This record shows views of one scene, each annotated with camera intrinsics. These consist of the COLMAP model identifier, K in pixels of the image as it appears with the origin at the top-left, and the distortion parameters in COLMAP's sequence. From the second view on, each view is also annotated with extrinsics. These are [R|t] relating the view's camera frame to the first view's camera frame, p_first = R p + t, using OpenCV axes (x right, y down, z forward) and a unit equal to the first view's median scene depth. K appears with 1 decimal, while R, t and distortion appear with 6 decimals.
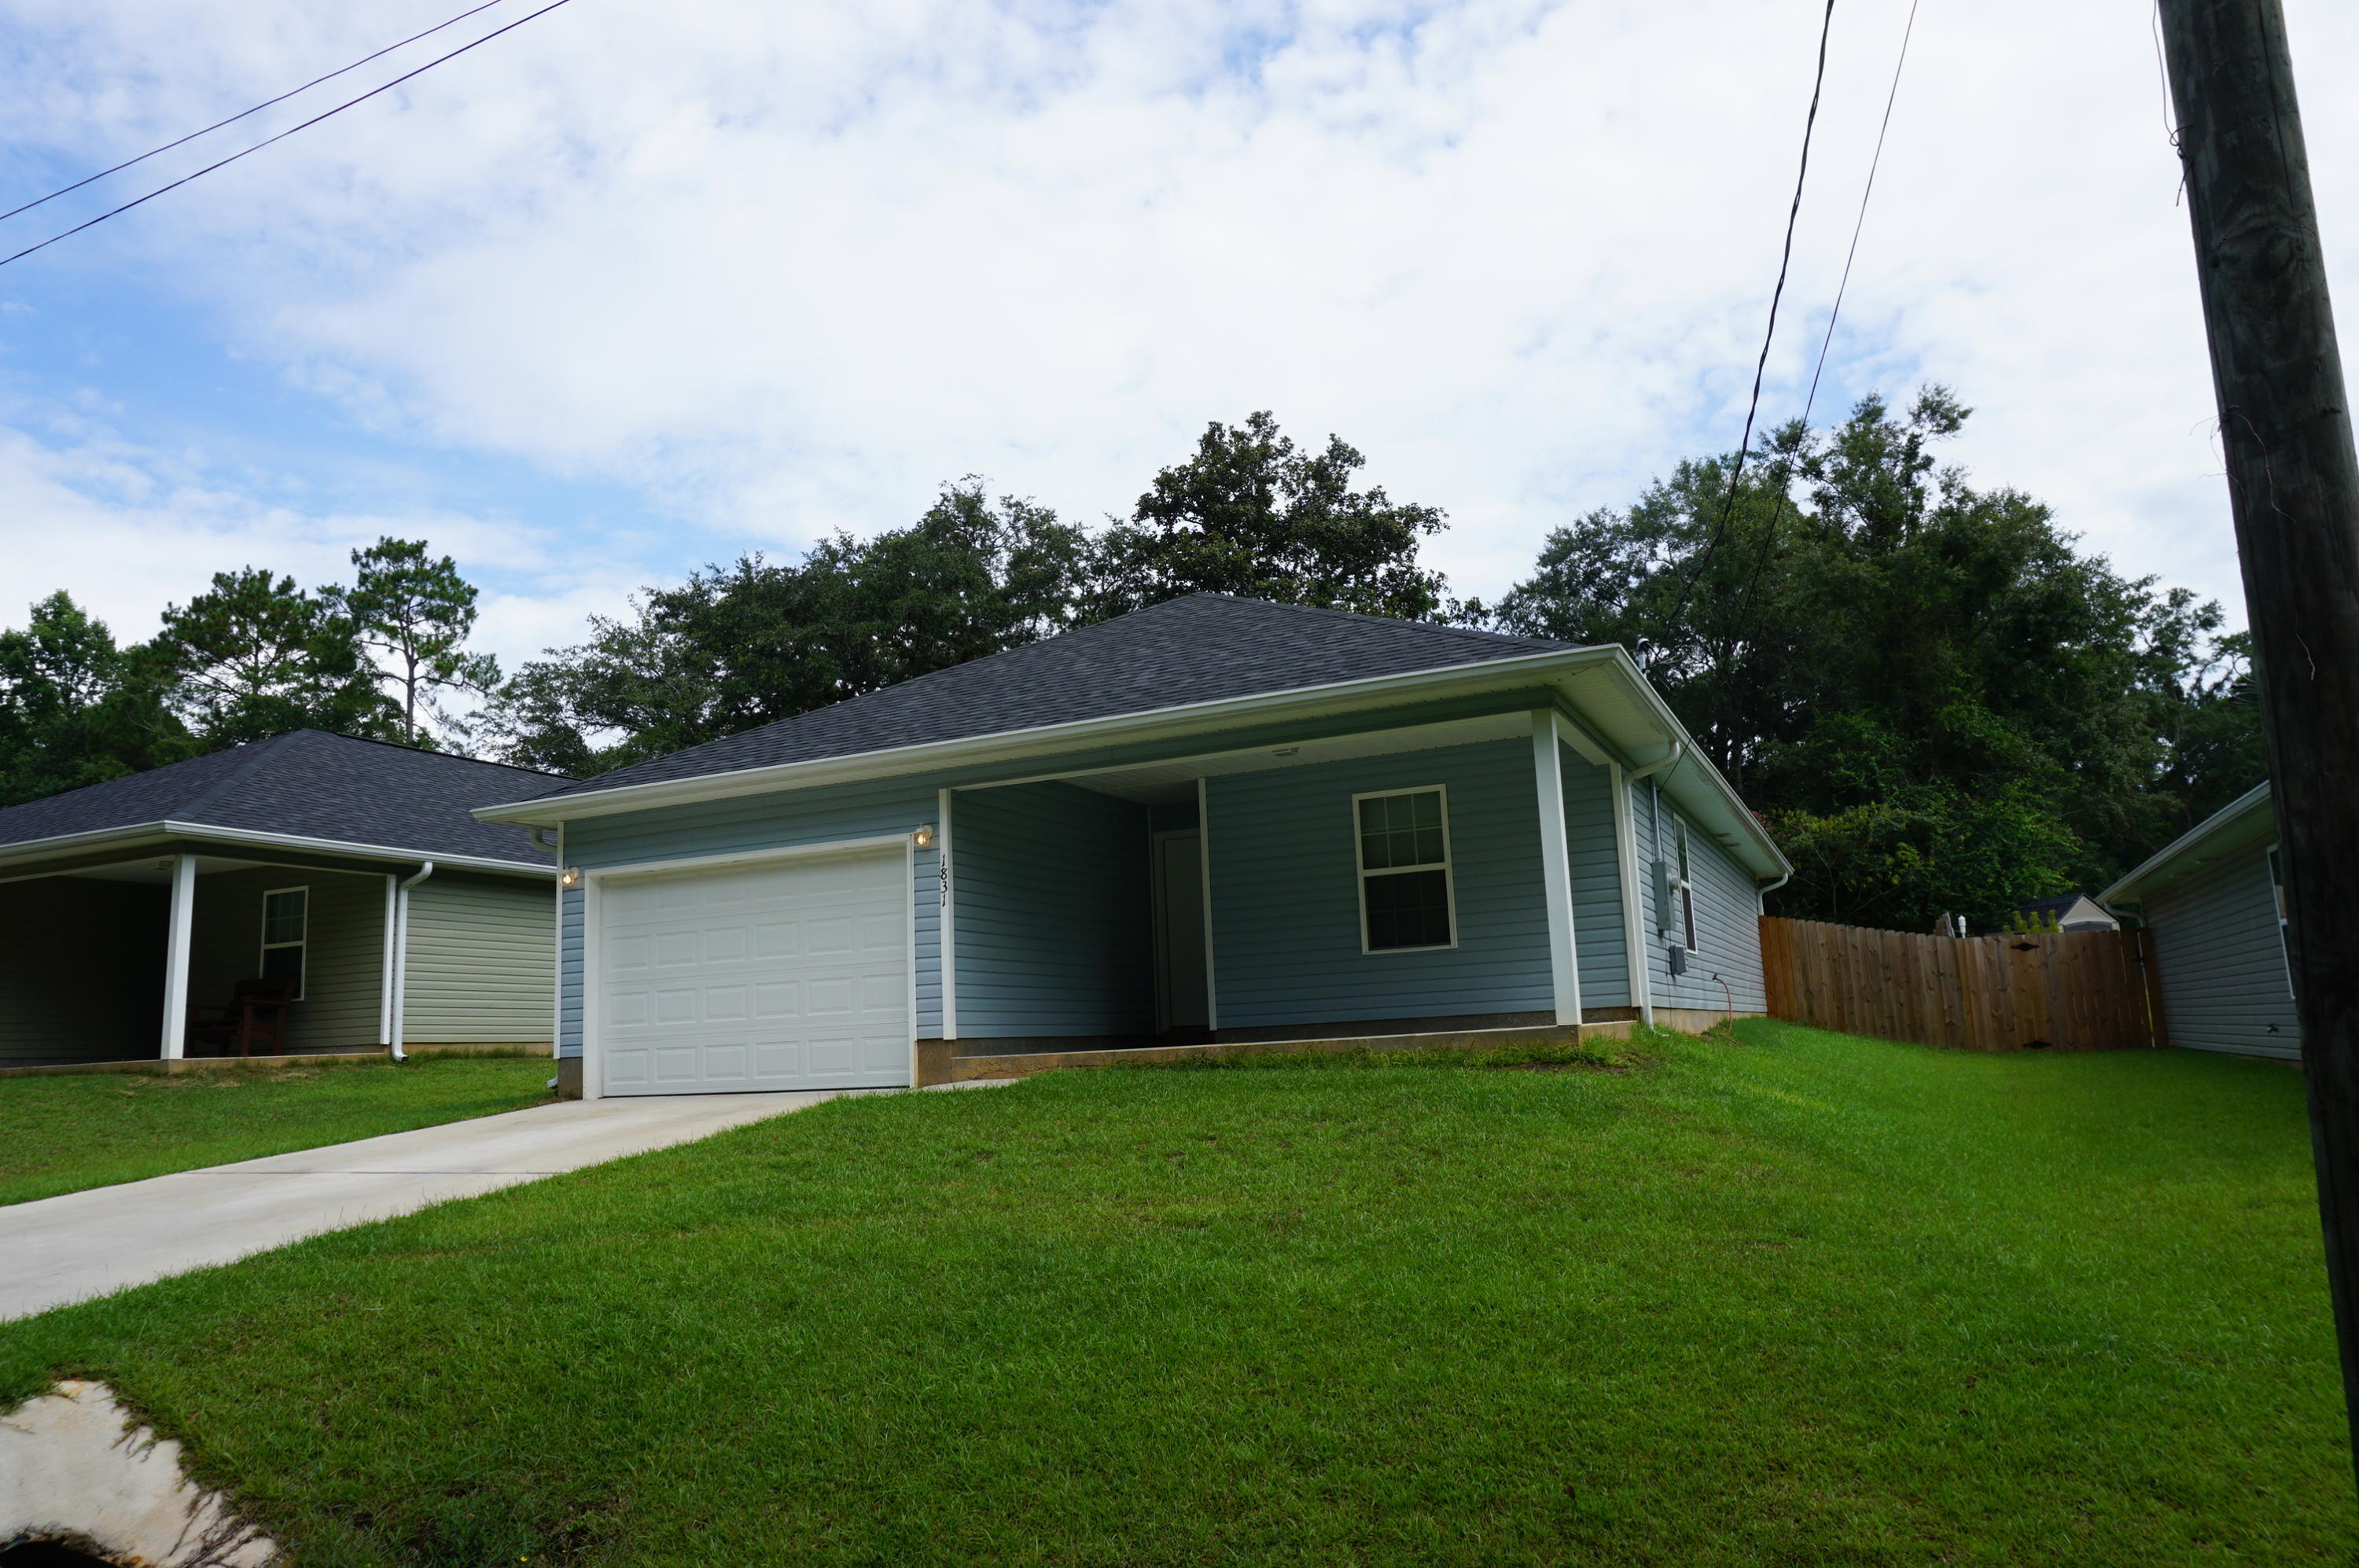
lens RADIAL K [[1581.7, 0, 1176.8], [0, 1581.7, 792.5], [0, 0, 1]] dist [-0.048957, 0.037455]
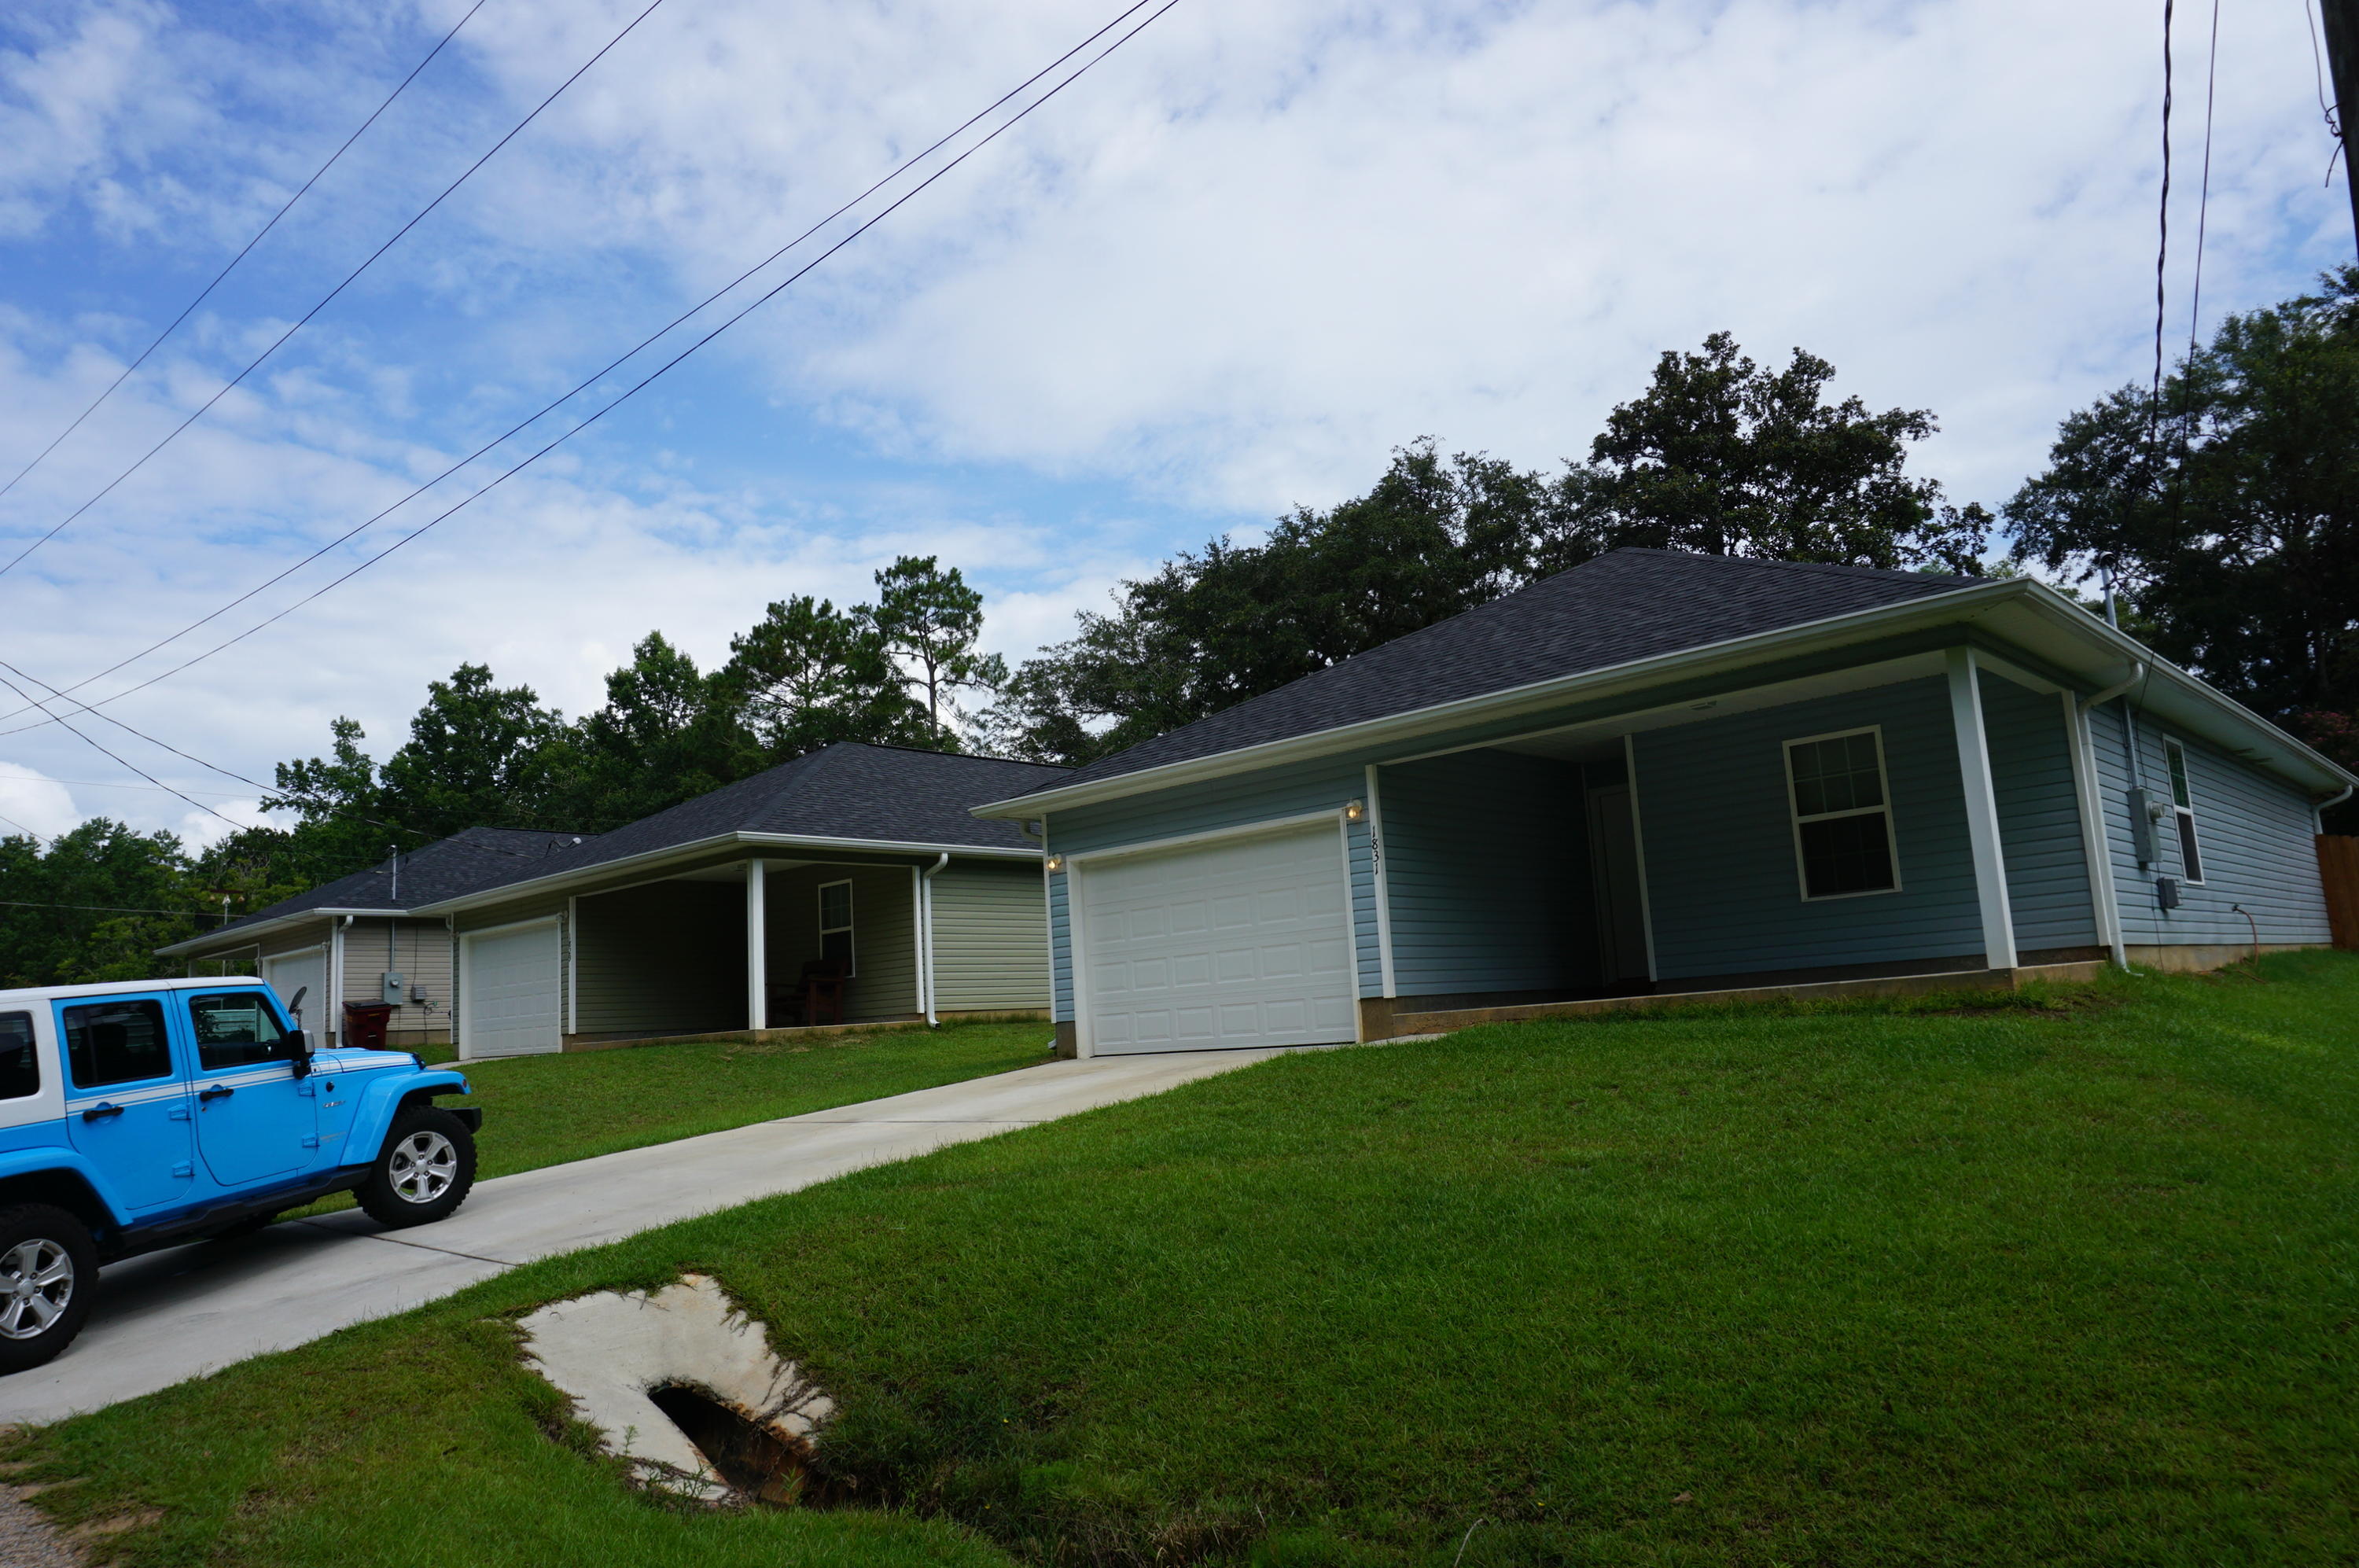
lens RADIAL K [[1581.7, 0, 1176.8], [0, 1581.7, 792.5], [0, 0, 1]] dist [-0.048957, 0.037455]
pose [[0.950357, -0.061216, -0.305082, 0.047715], [0.069814, 0.997409, 0.017343, -0.010101], [0.303230, -0.037781, 0.952168, -0.053667]]
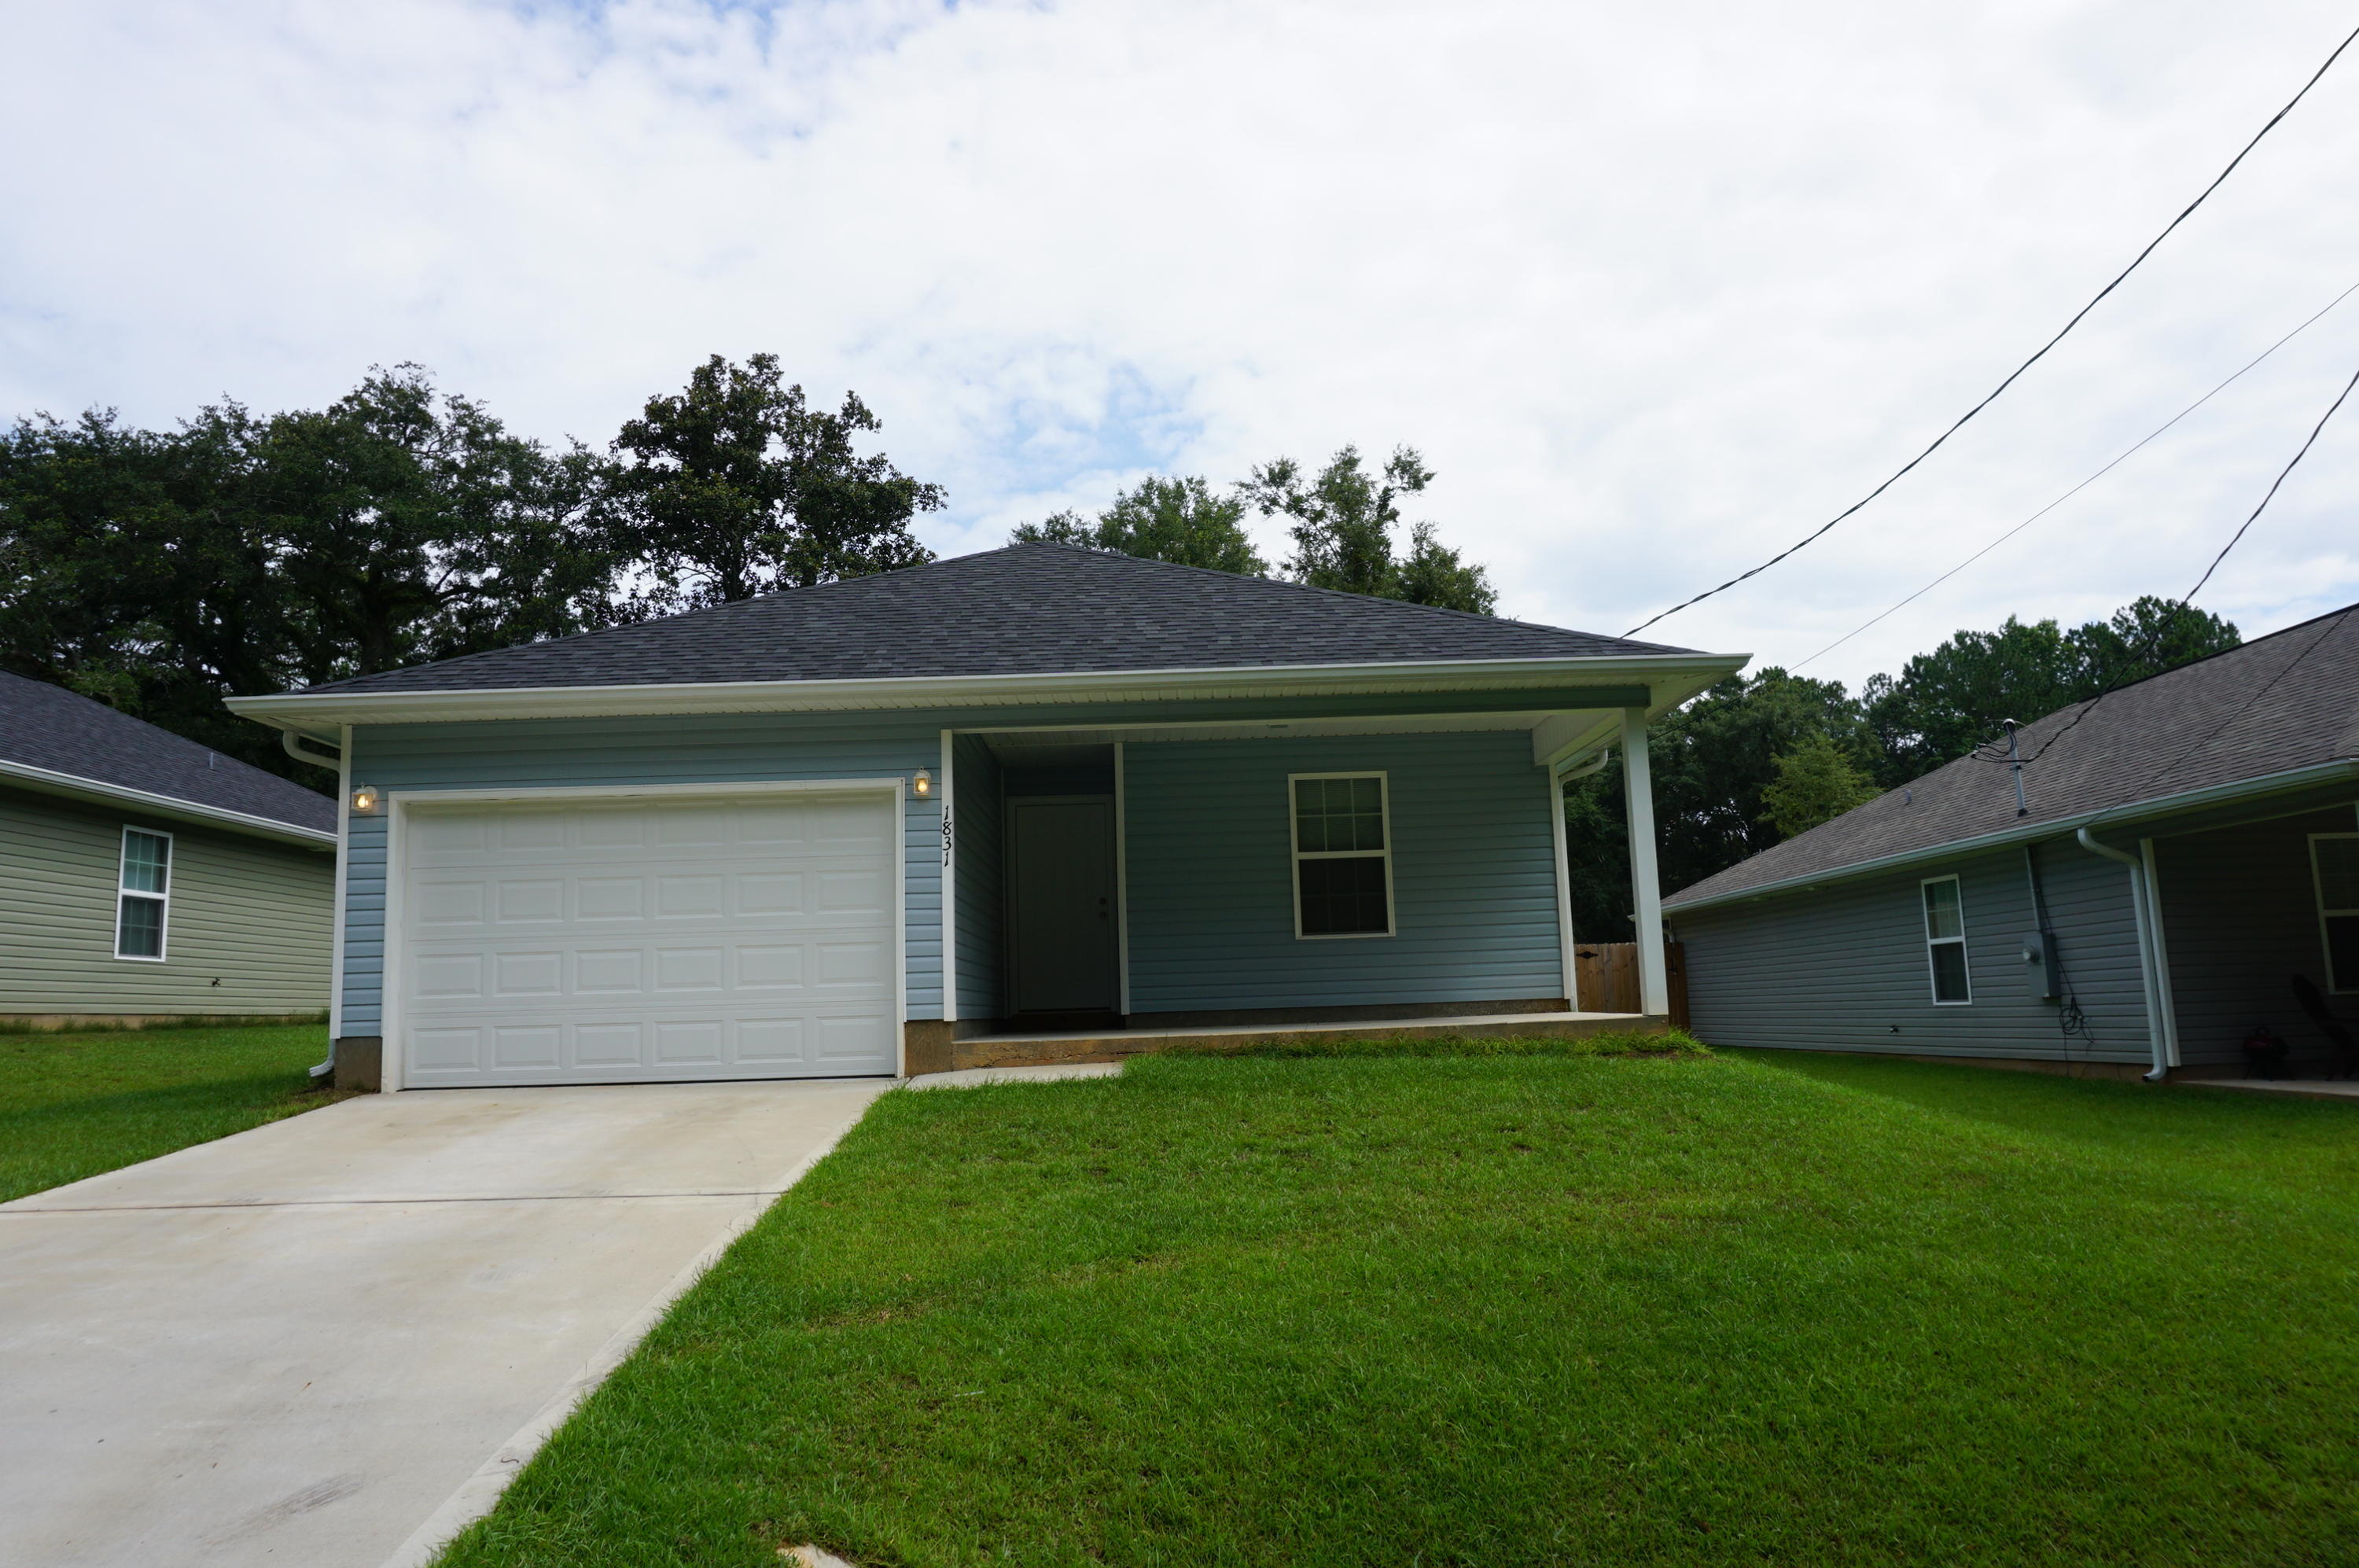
lens RADIAL K [[1581.7, 0, 1176.8], [0, 1581.7, 792.5], [0, 0, 1]] dist [-0.048957, 0.037455]
pose [[0.898332, 0.076344, 0.432634, -0.360203], [-0.079480, 0.996777, -0.010858, 0.027845], [-0.432068, -0.024631, 0.901504, 0.151987]]
